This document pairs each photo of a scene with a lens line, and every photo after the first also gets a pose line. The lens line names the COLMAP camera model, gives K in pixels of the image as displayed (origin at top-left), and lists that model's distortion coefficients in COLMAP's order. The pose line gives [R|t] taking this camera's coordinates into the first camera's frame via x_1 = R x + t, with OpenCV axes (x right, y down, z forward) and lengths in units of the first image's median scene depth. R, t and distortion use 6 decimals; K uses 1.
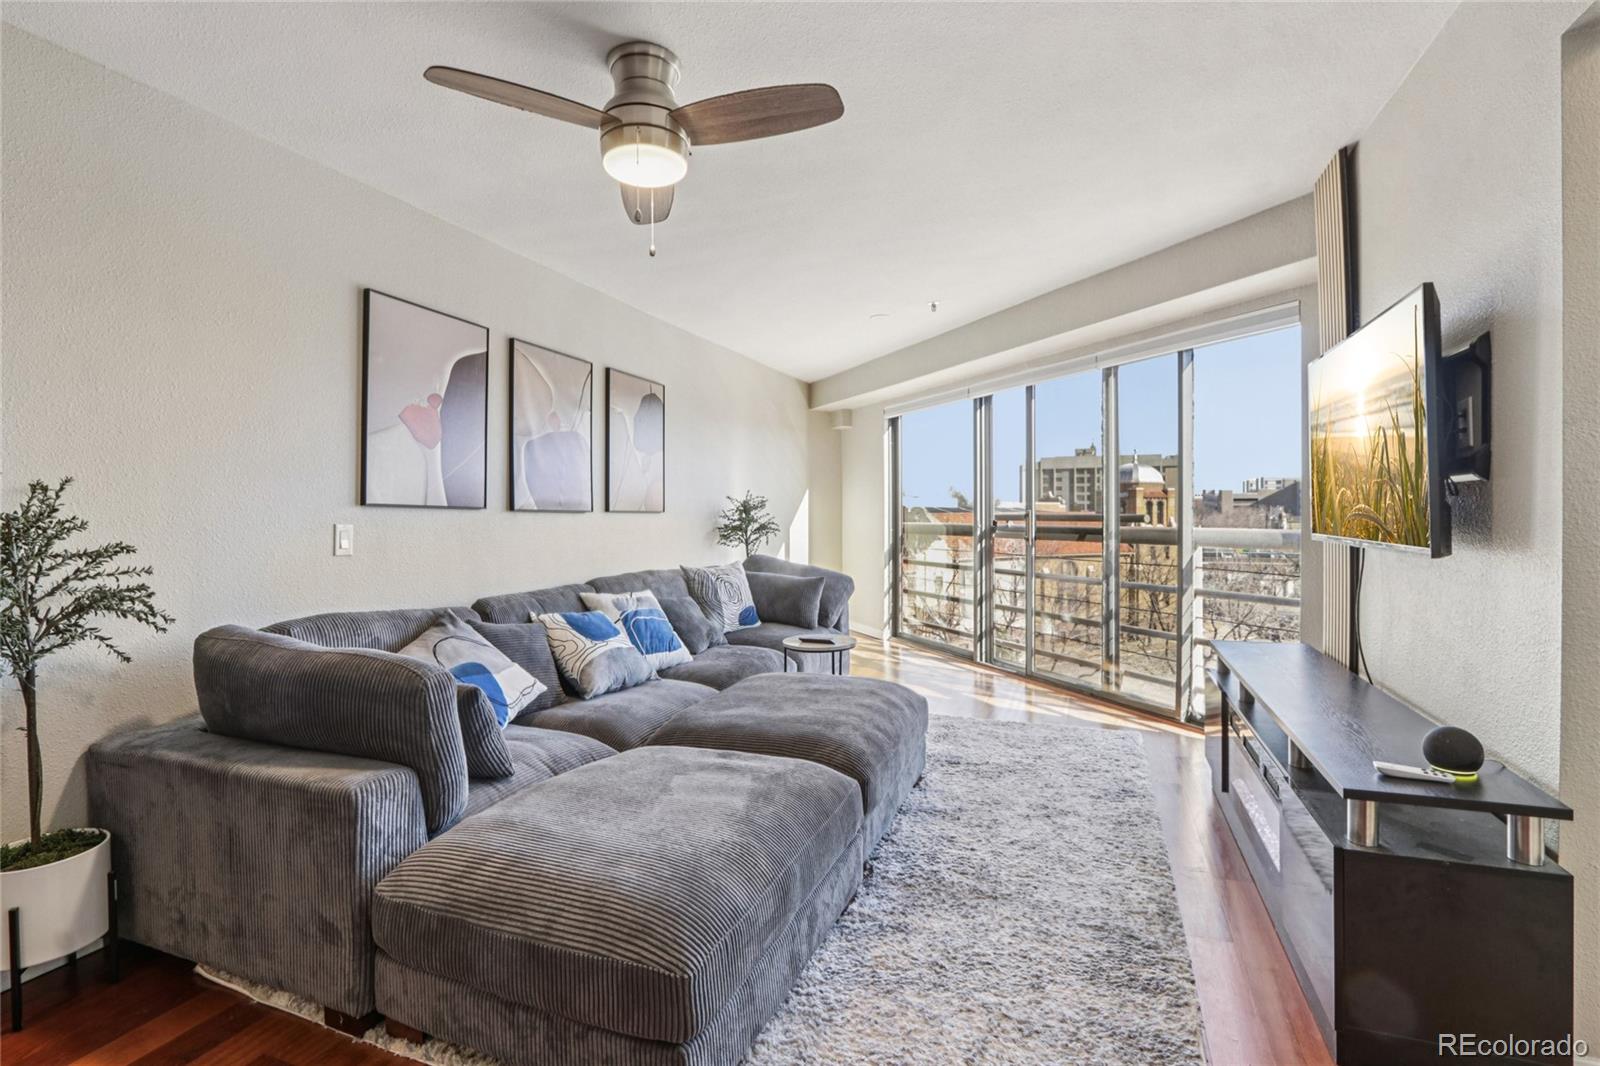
lens RADIAL K [[756.0, 0, 781.5], [0, 756.0, 520.7], [0, 0, 1]] dist [-0.012278, 0.000212]
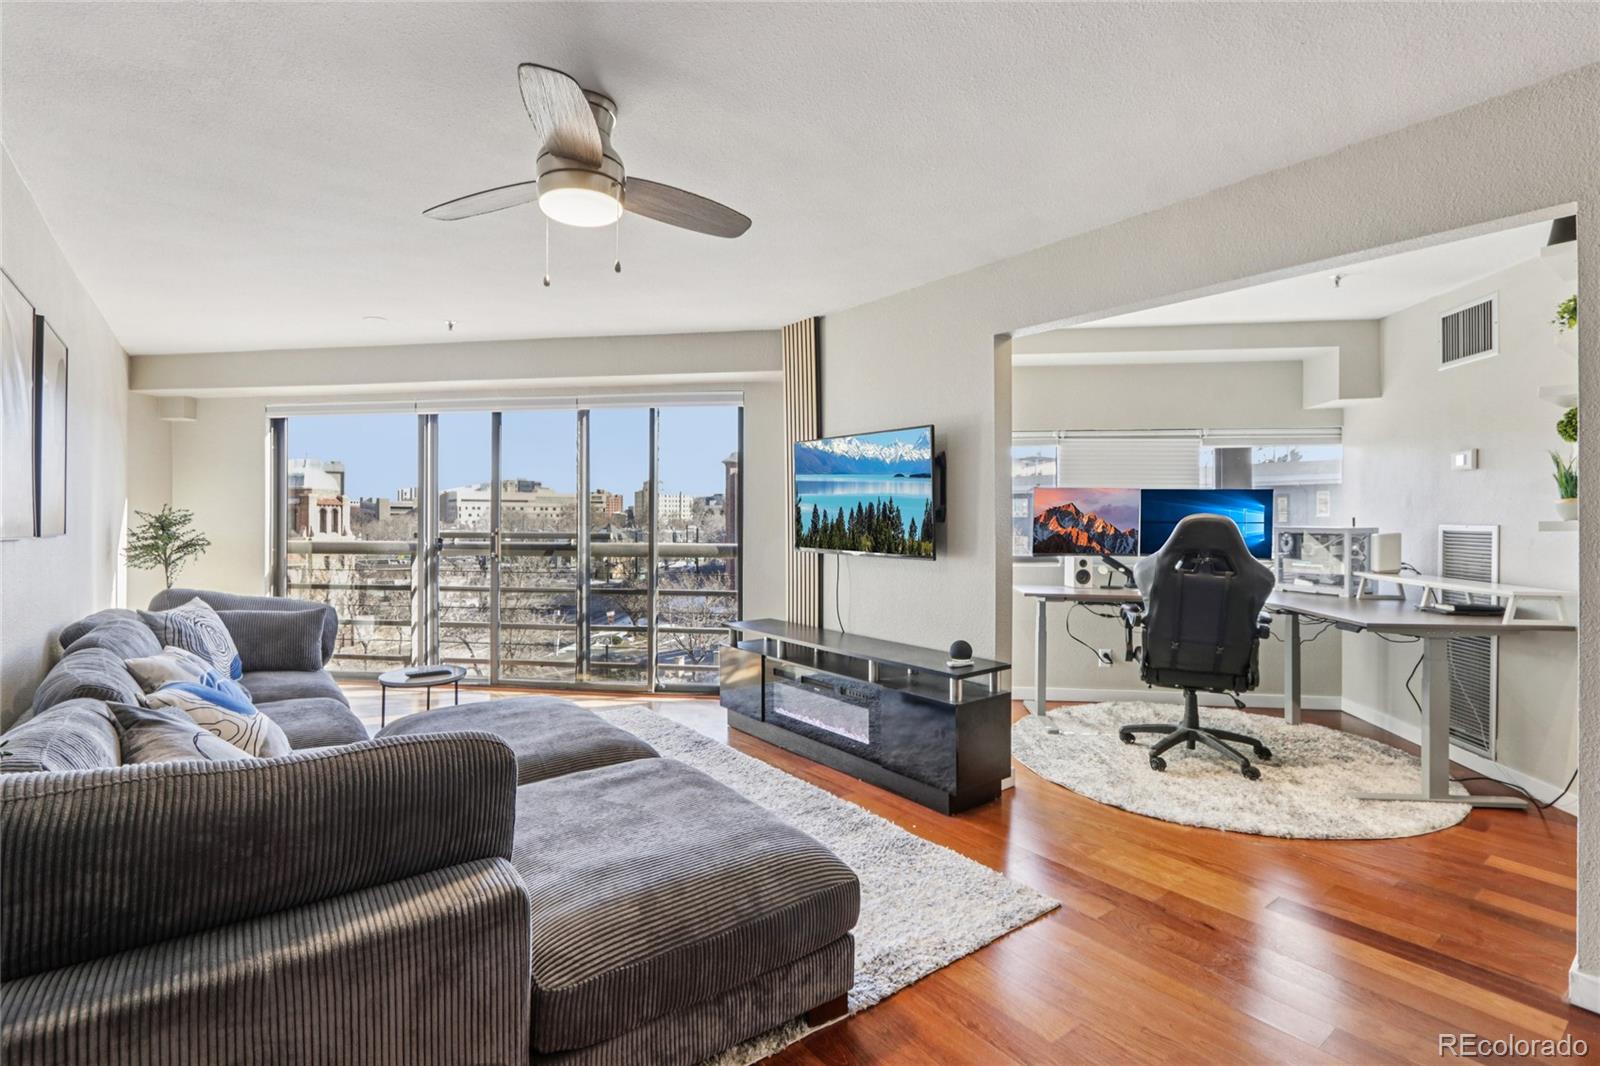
lens RADIAL K [[756.0, 0, 781.5], [0, 756.0, 520.7], [0, 0, 1]] dist [-0.012278, 0.000212]
pose [[0.521089, 0.003627, 0.853495, -0.443235], [0.004507, 0.999965, -0.007001, -0.019006], [-0.853490, 0.007495, 0.521055, 0.117012]]
